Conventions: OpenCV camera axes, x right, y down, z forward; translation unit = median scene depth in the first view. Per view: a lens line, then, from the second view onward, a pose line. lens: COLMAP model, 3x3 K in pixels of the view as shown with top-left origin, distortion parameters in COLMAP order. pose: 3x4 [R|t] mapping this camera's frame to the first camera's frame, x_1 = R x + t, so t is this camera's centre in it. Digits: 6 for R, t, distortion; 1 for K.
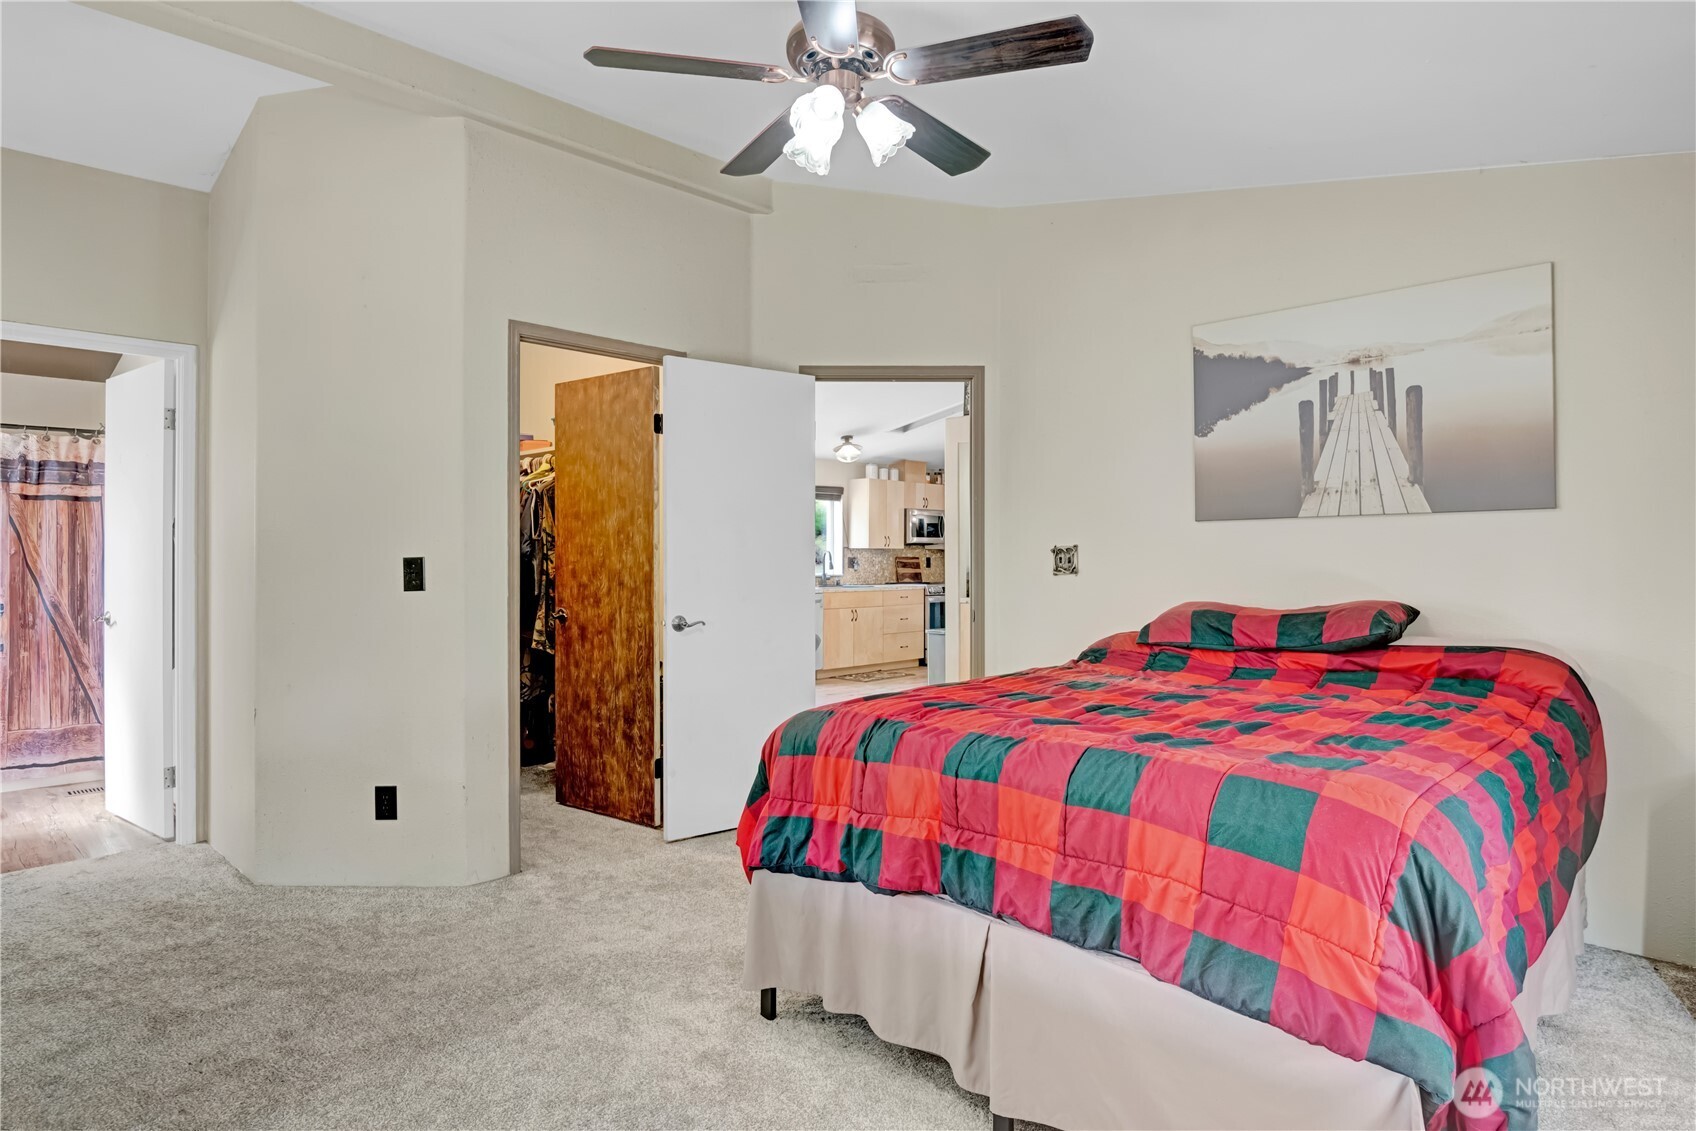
lens RADIAL K [[931.9, 0, 838.9], [0, 931.9, 565.9], [0, 0, 1]] dist [-0.024718, -0.005977]
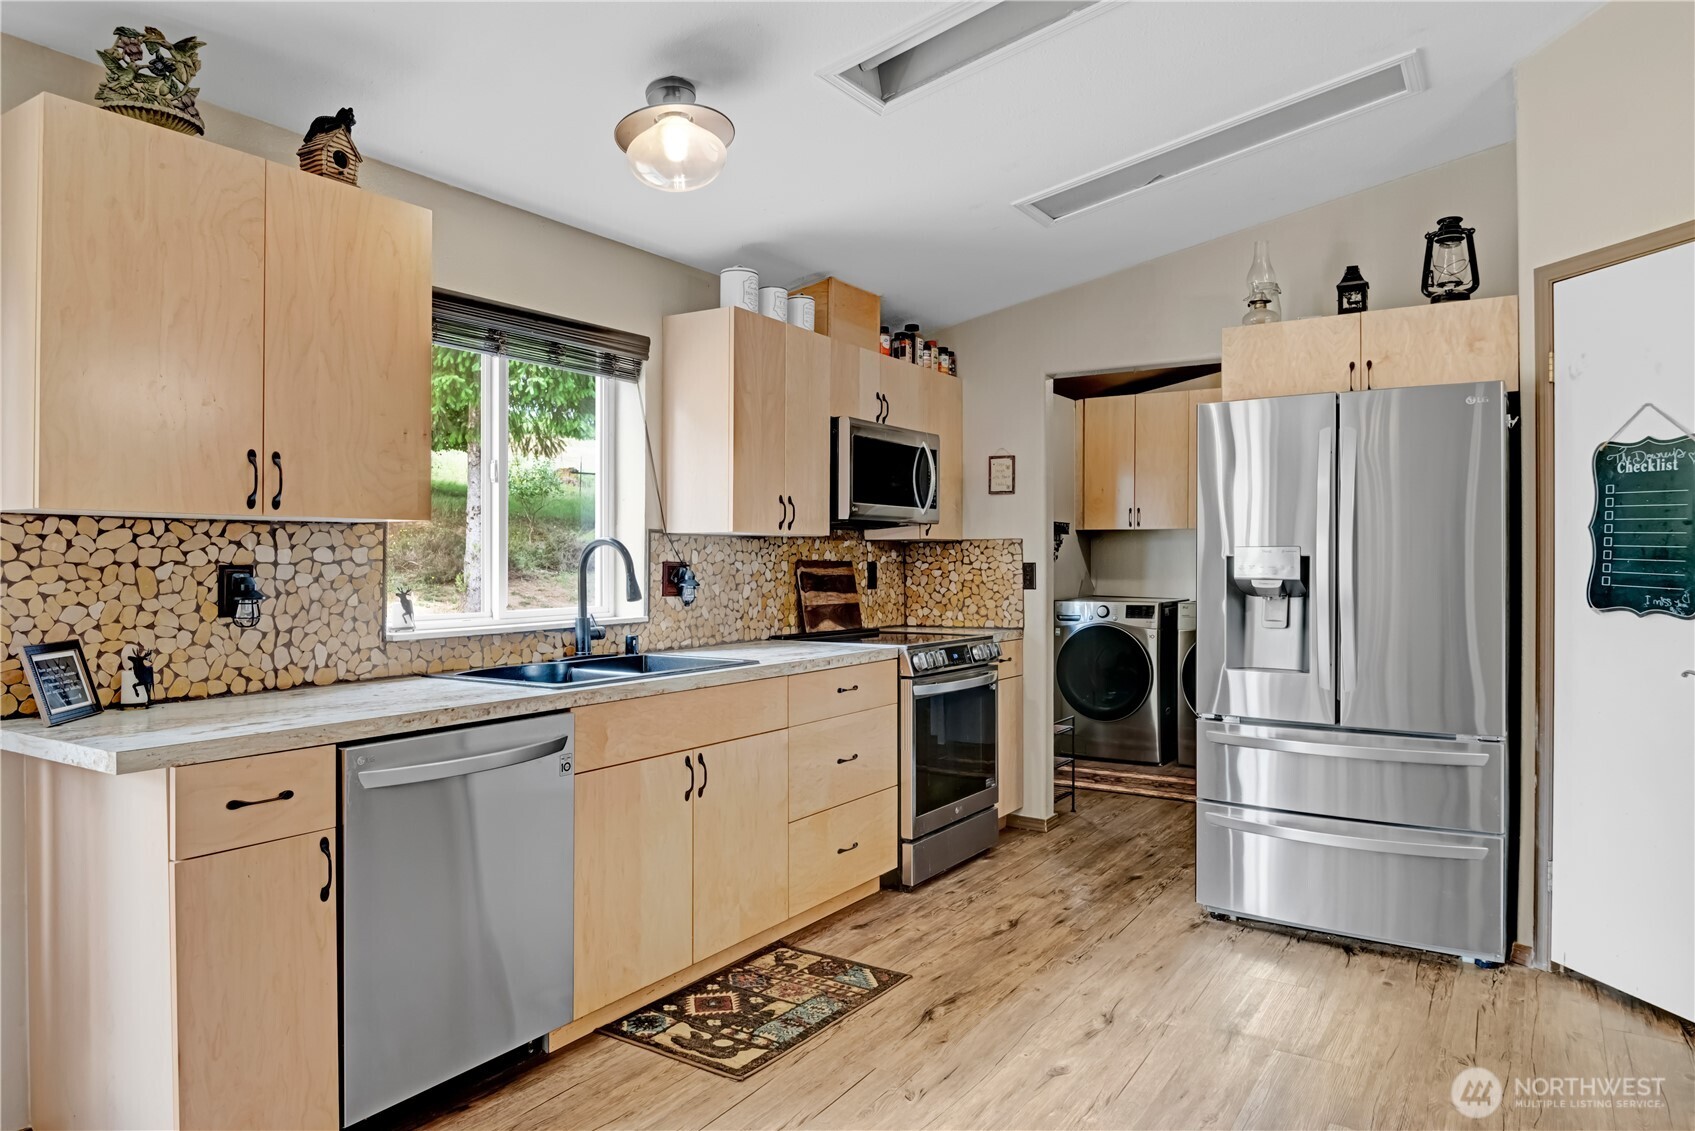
lens RADIAL K [[1079.7, 0, 834.4], [0, 1079.7, 555.7], [0, 0, 1]] dist [-0.004733, -0.018007]
pose [[0.980525, 0.001774, 0.196384, -0.005640], [-0.000076, 0.999963, -0.008655, -0.009353], [-0.196392, 0.008472, 0.980489, 0.710948]]
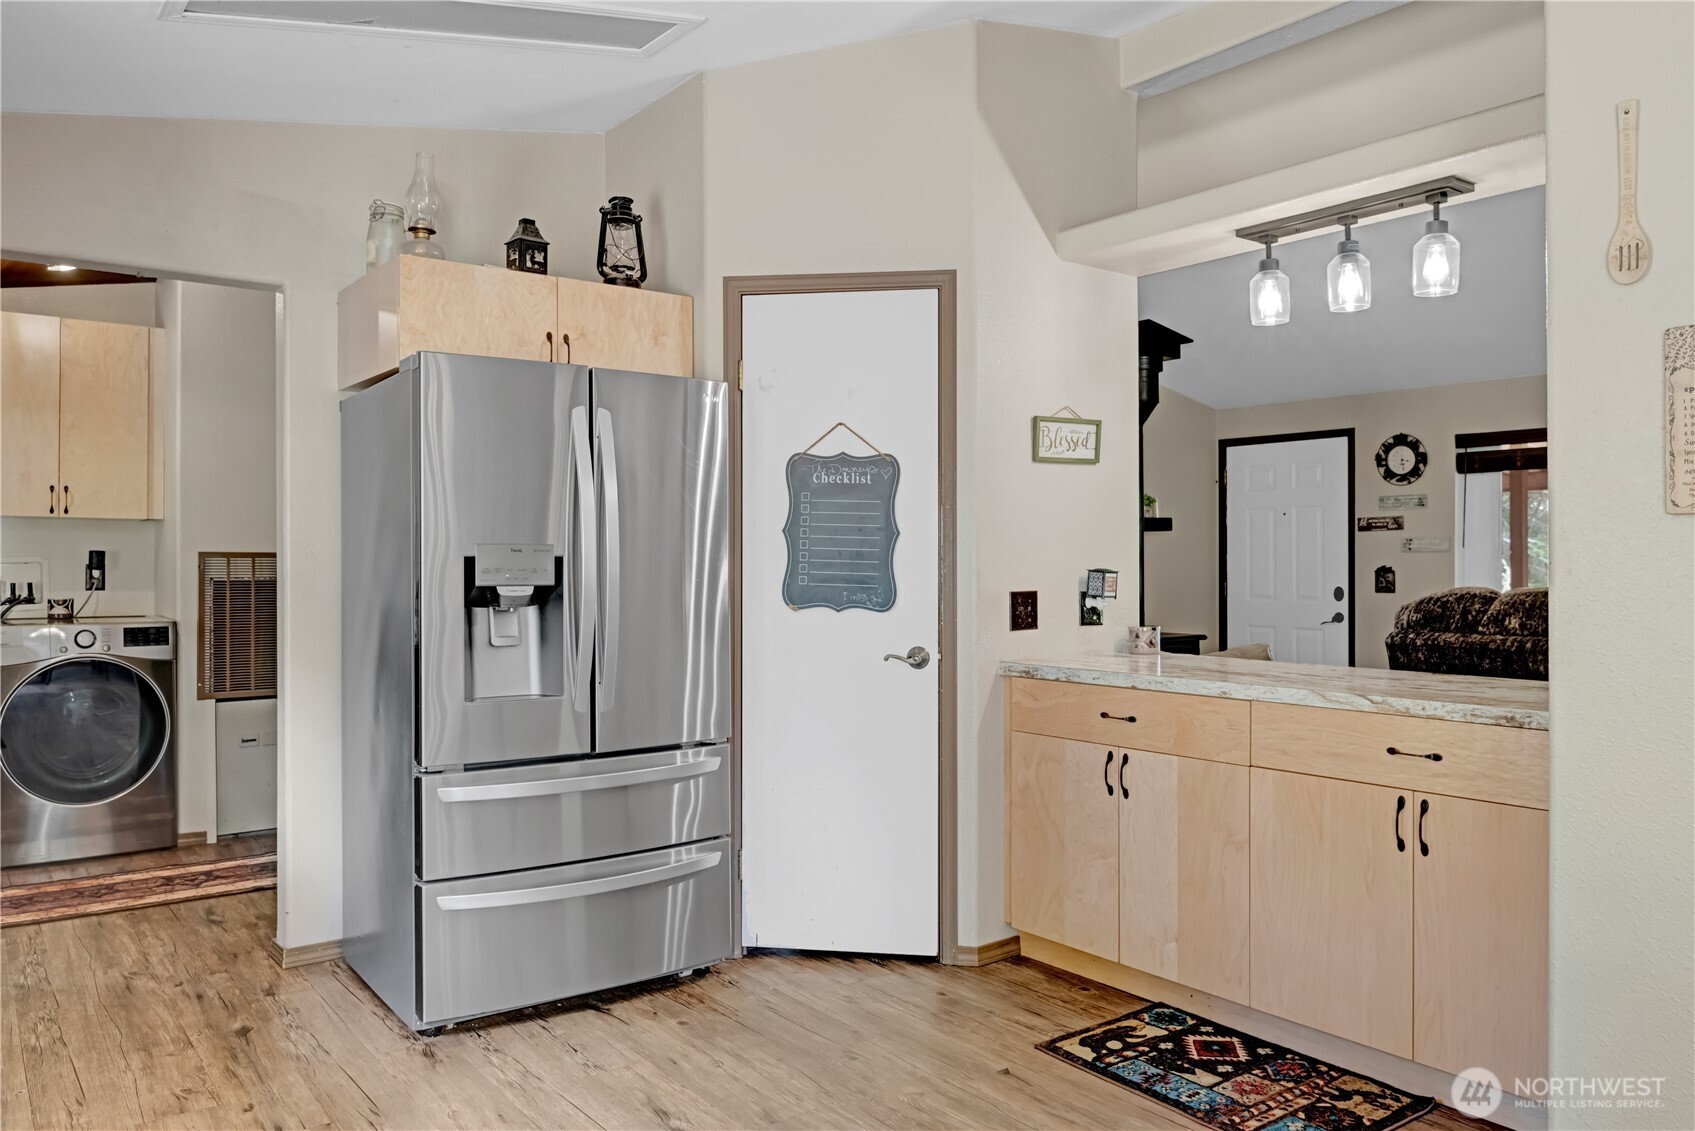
lens RADIAL K [[1205.3, 0, 830.4], [0, 1205.3, 564.0], [0, 0, 1]] dist [-0.006996, -0.004101]
pose [[0.142545, -0.001106, 0.989788, -0.102886], [0.005159, 0.999987, 0.000375, -0.009988], [-0.989775, 0.005052, 0.142548, 0.909452]]
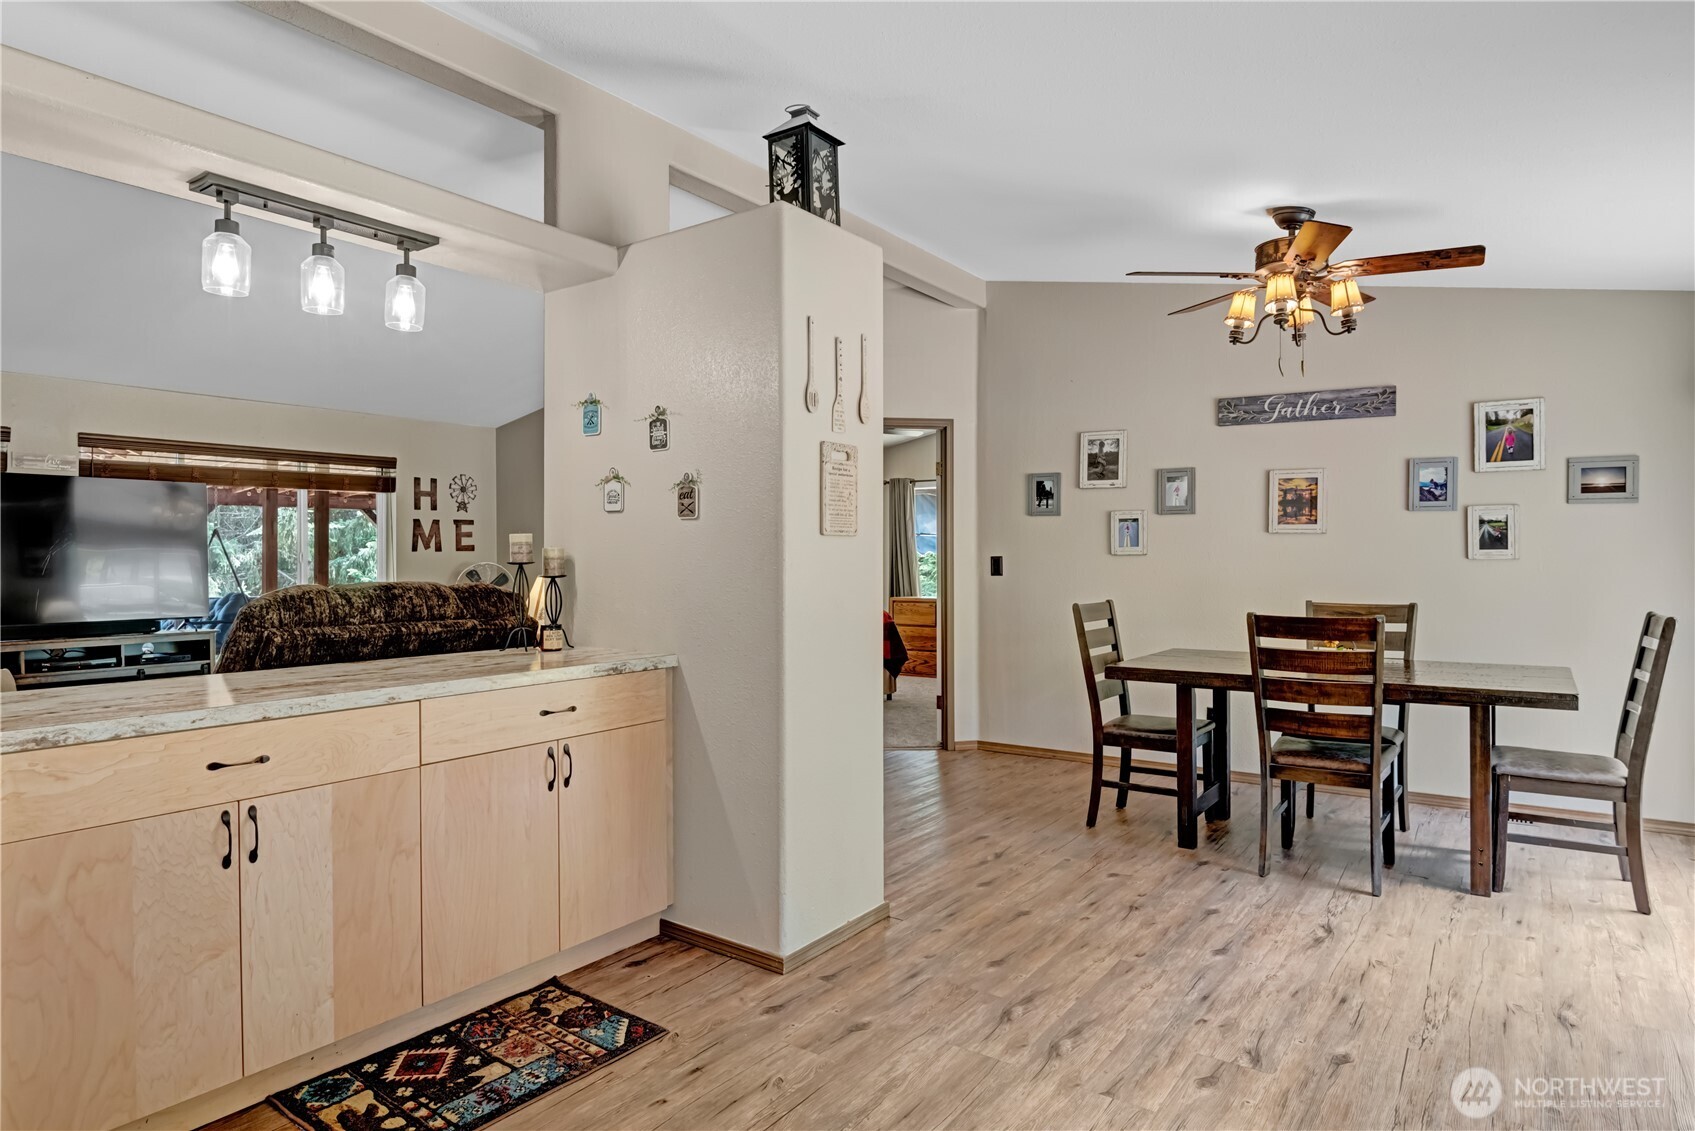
lens RADIAL K [[968.4, 0, 848.8], [0, 968.4, 559.1], [0, 0, 1]] dist [-0.018788, -0.002575]
pose [[-0.986869, 0.005415, -0.161429, 0.156087], [0.004583, 0.999974, 0.005528, -0.011217], [0.161455, 0.004715, -0.986869, 1.112673]]
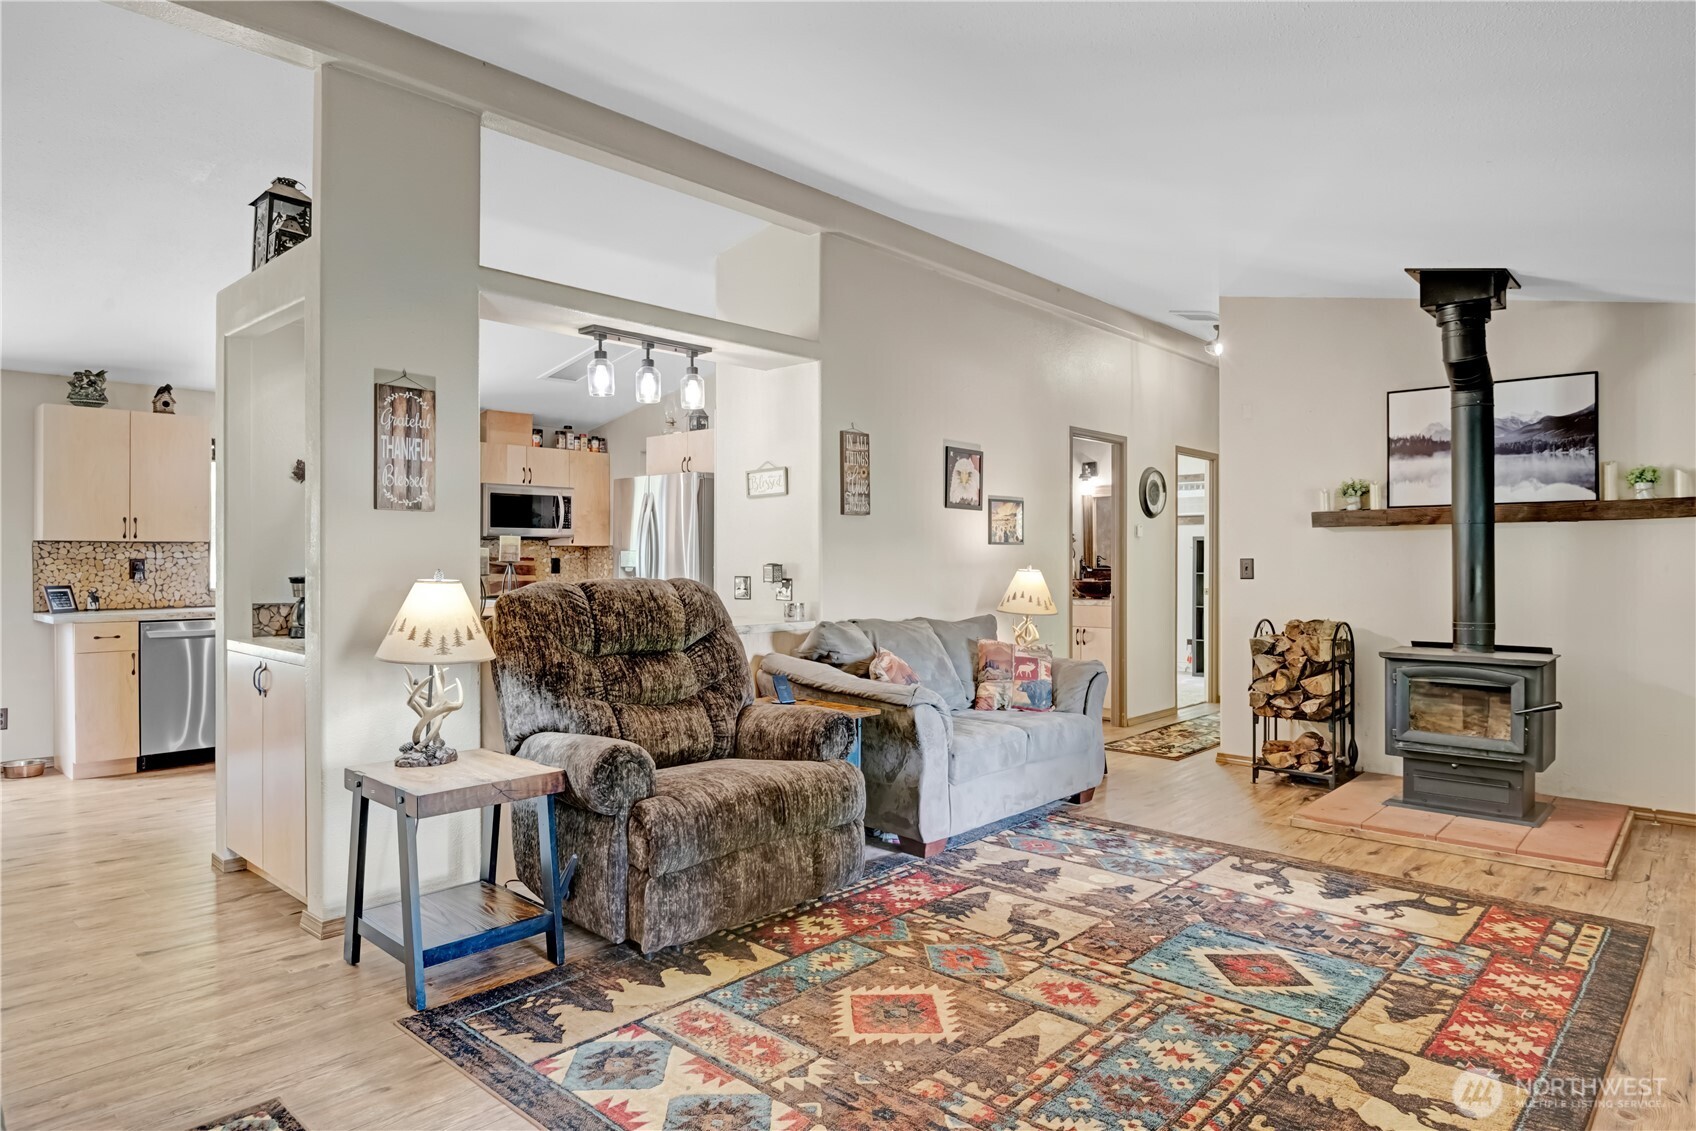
lens RADIAL K [[1009.1, 0, 832.8], [0, 1009.1, 557.2], [0, 0, 1]] dist [-0.015170, -0.009532]
pose [[0.999543, 0.002946, 0.030095, 0.337317], [-0.002848, 0.999990, -0.003311, -0.009624], [-0.030104, 0.003223, 0.999542, 0.336785]]
